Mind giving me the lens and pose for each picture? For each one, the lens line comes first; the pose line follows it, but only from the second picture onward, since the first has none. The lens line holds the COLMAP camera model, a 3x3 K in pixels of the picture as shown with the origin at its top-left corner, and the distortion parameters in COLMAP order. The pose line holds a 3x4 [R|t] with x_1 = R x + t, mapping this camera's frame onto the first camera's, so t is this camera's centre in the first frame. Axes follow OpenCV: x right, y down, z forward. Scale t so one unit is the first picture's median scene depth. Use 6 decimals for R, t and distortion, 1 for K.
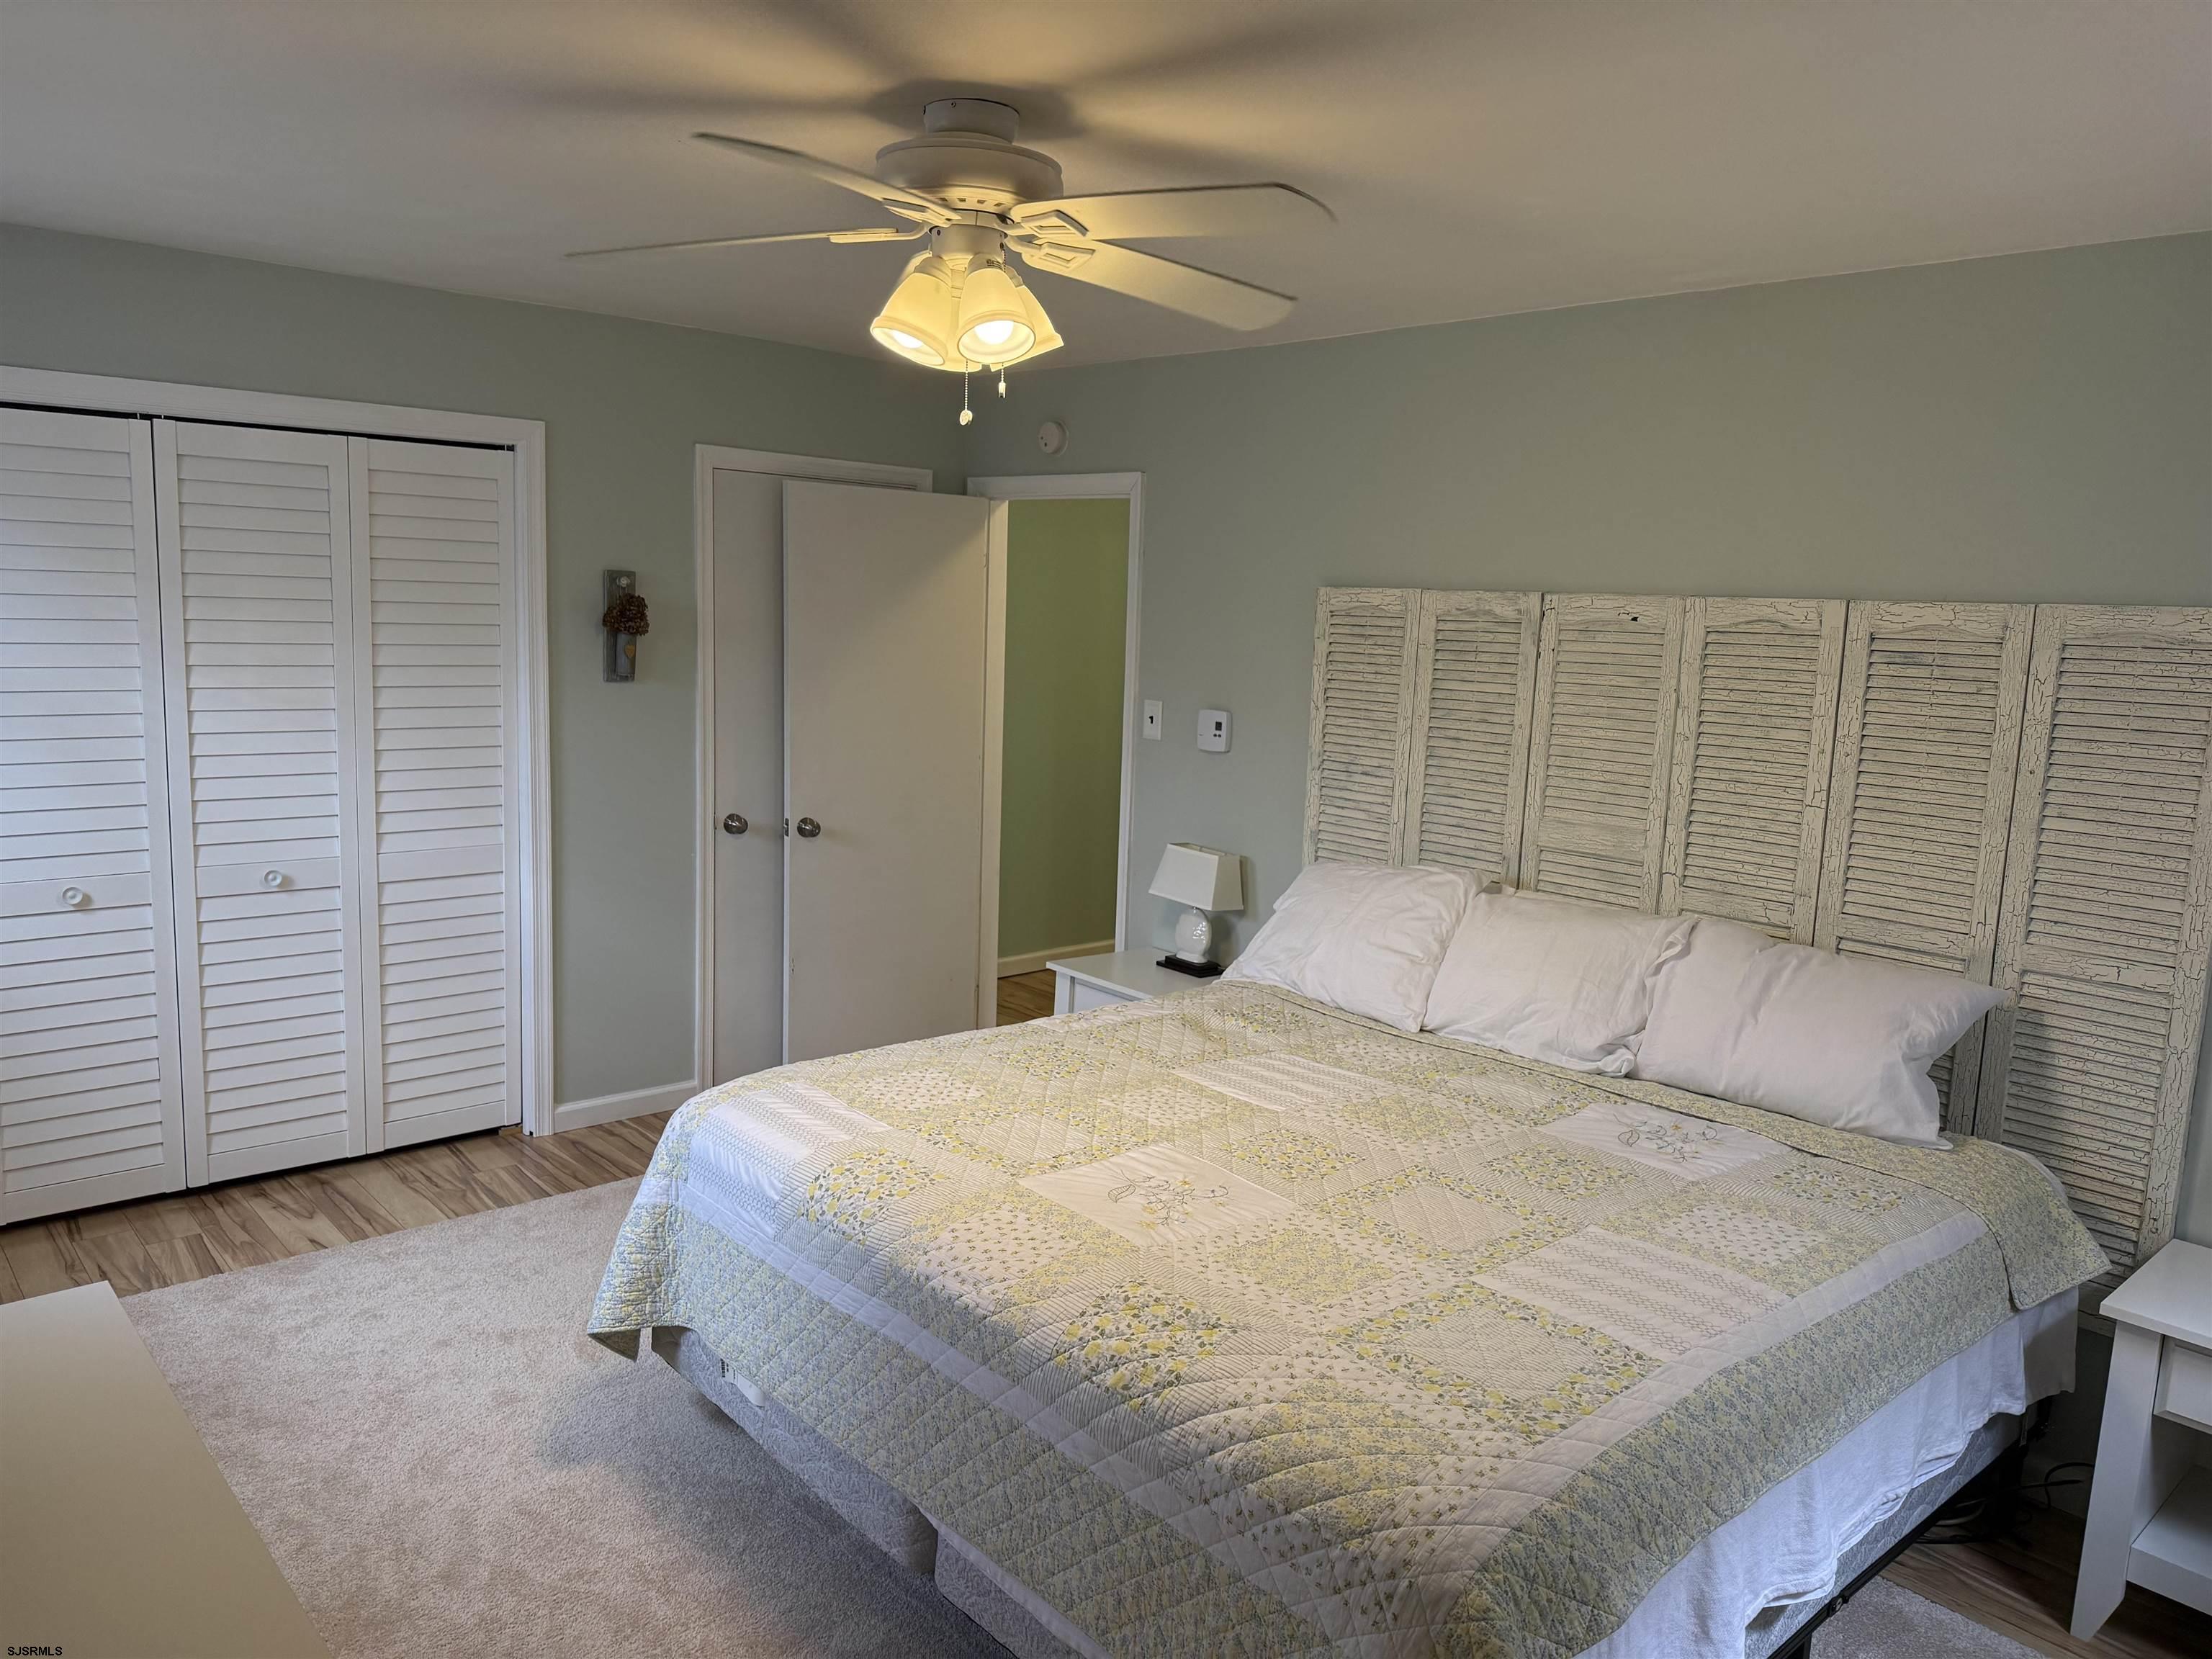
lens RADIAL K [[1516.0, 0, 1104.4], [0, 1516.0, 856.5], [0, 0, 1]] dist [0.049331, -0.105229]
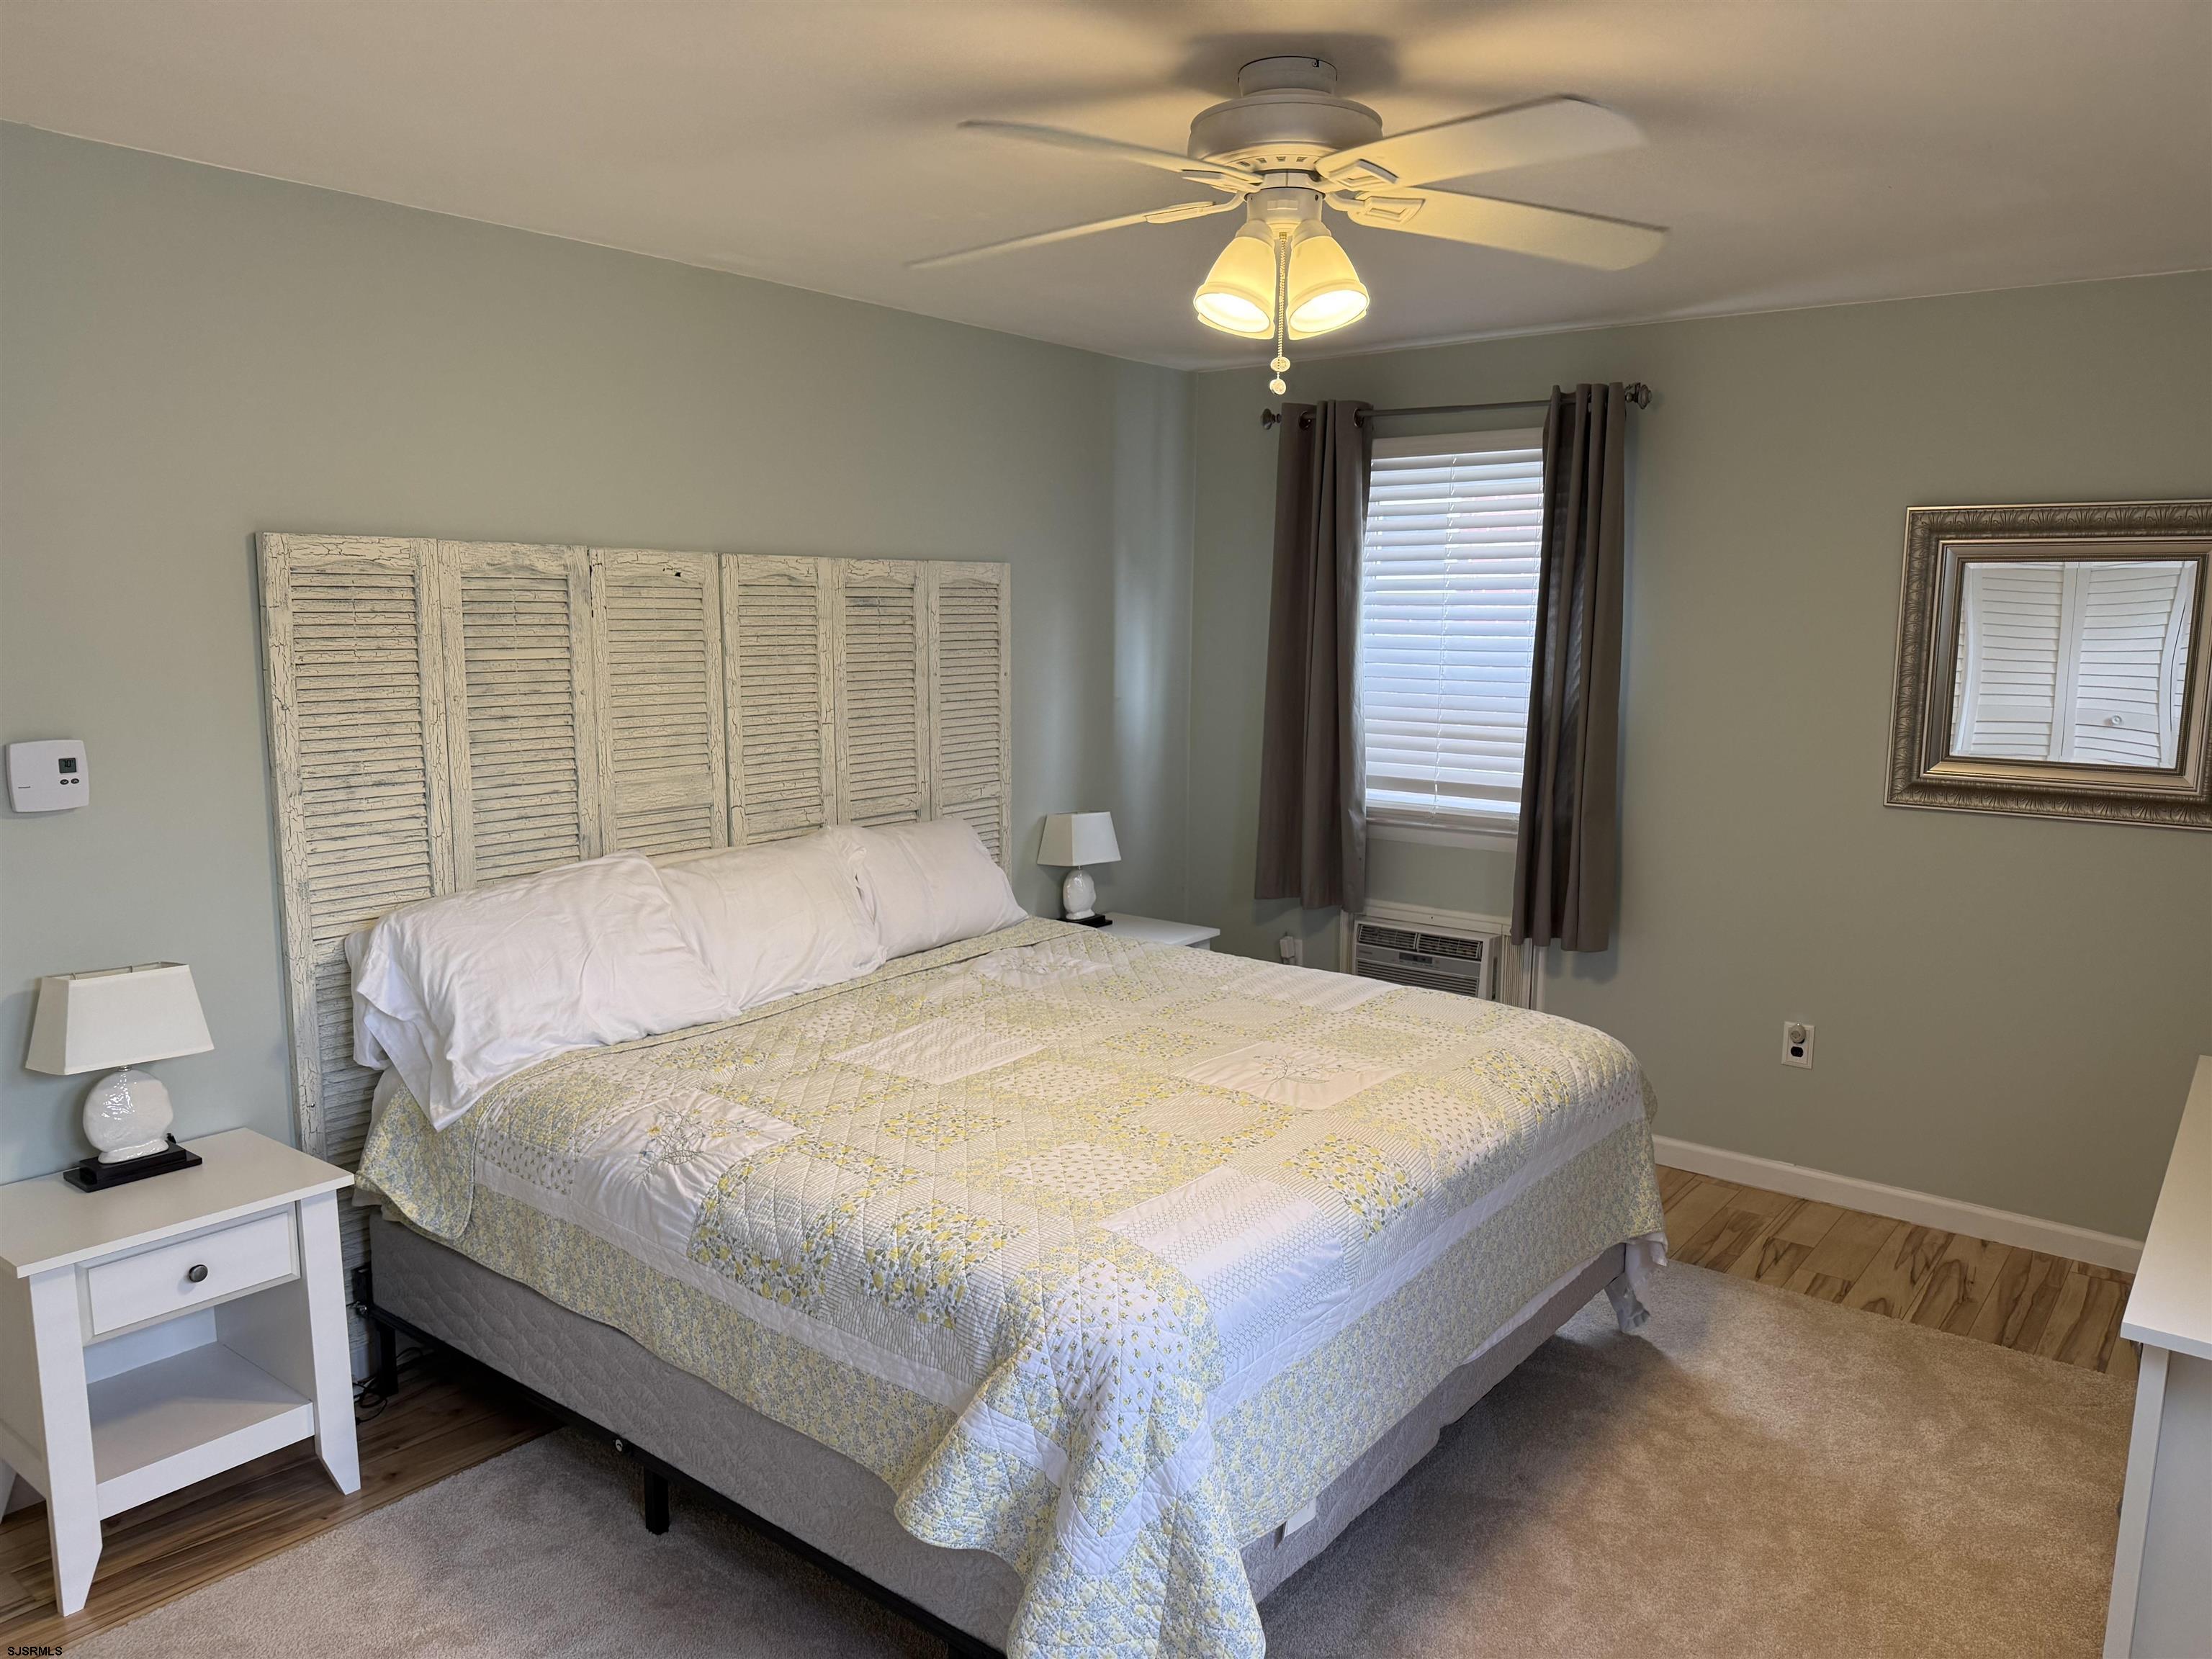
lens RADIAL K [[1516.0, 0, 1104.4], [0, 1516.0, 856.5], [0, 0, 1]] dist [0.049331, -0.105229]
pose [[-0.182900, -0.197840, 0.963020, -0.726263], [0.146317, 0.963156, 0.225657, -0.159379], [-0.972182, 0.182179, -0.147214, 0.890014]]
